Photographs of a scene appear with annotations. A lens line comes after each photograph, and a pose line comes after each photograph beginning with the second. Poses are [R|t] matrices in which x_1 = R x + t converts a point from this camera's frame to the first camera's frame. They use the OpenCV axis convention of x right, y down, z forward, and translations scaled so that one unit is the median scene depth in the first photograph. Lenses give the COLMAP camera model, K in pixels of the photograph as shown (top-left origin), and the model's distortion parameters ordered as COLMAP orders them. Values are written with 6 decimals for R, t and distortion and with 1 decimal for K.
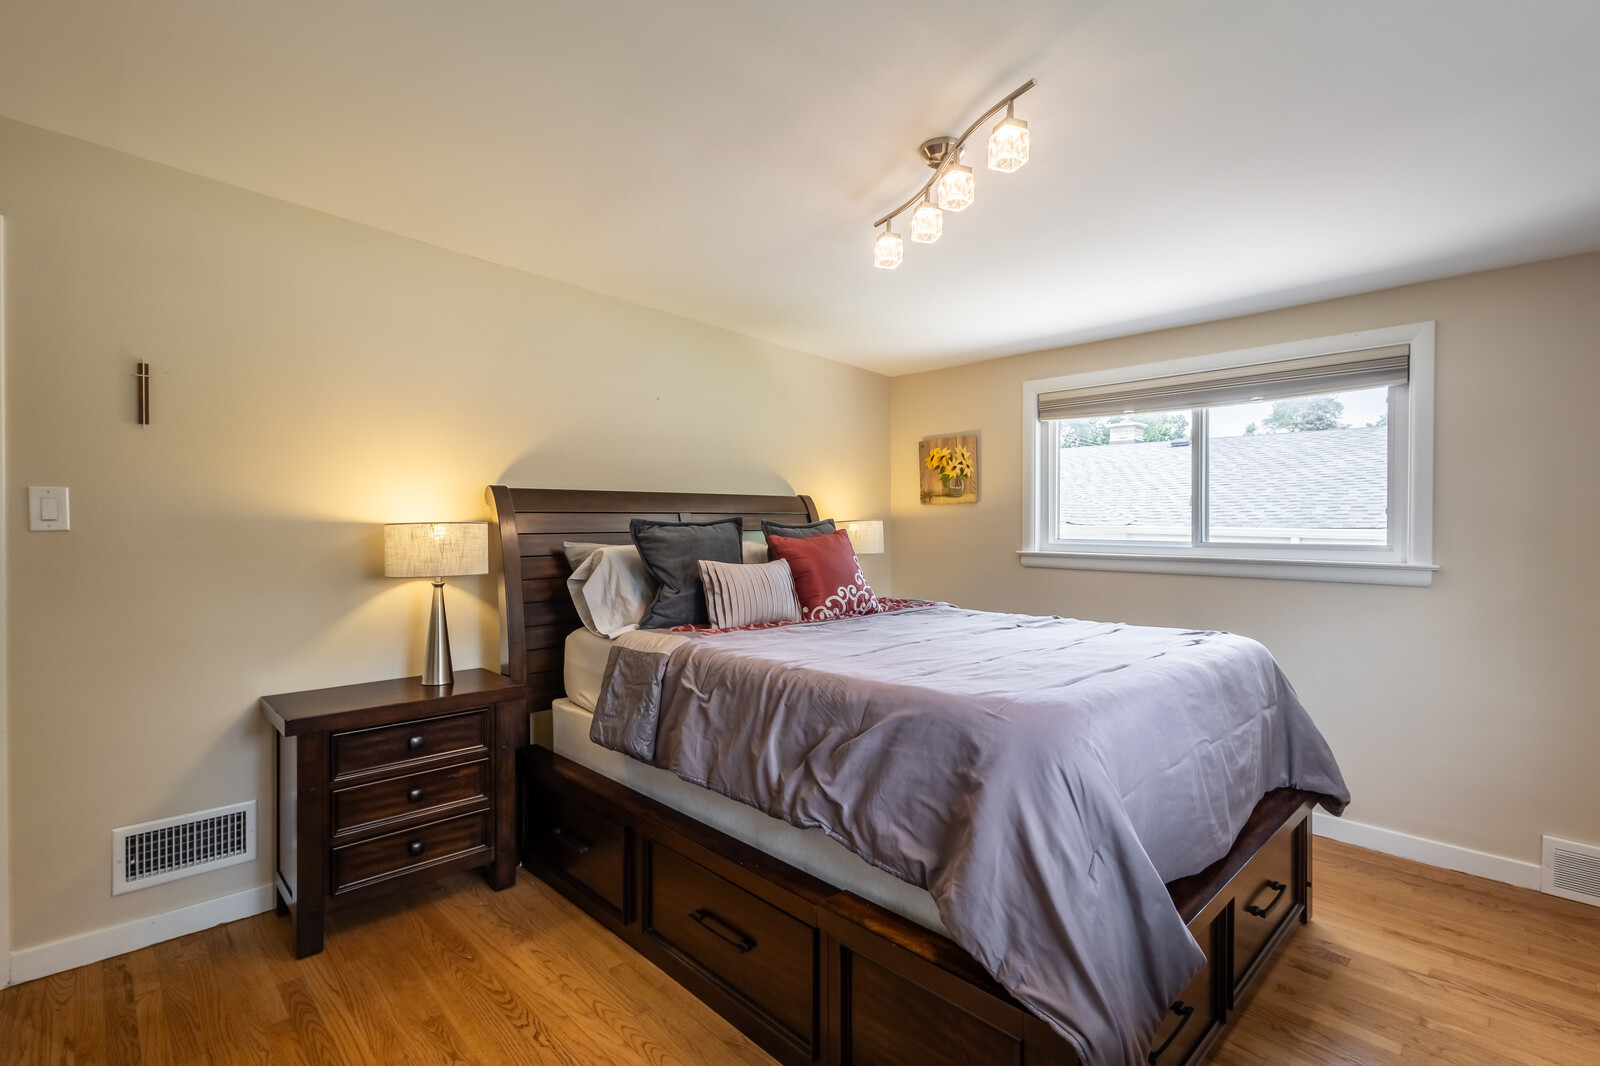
lens RADIAL K [[762.2, 0, 800.3], [0, 762.2, 518.7], [0, 0, 1]] dist [0.005530, -0.000472]
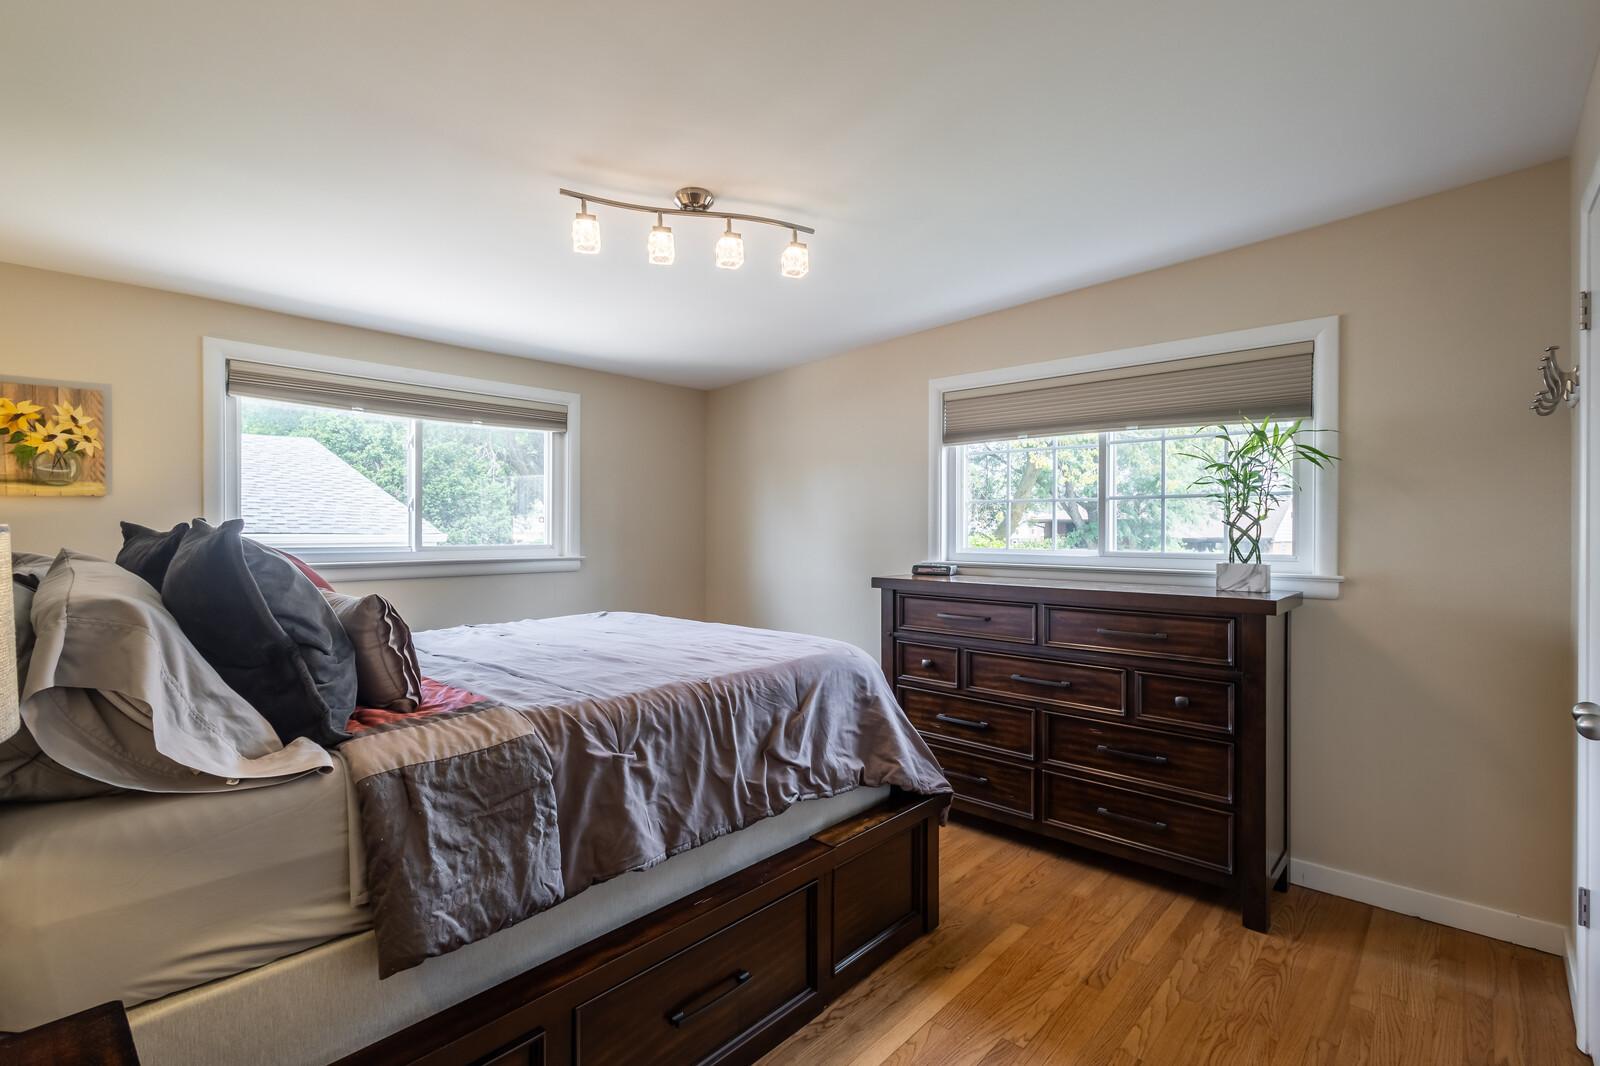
lens RADIAL K [[755.2, 0, 799.8], [0, 755.2, 527.5], [0, 0, 1]] dist [0.008460, -0.000481]
pose [[-0.085991, 0.000525, 0.996296, -0.694965], [-0.008187, 0.999966, -0.001234, 0.001759], [-0.996262, -0.008262, -0.085983, 0.694857]]
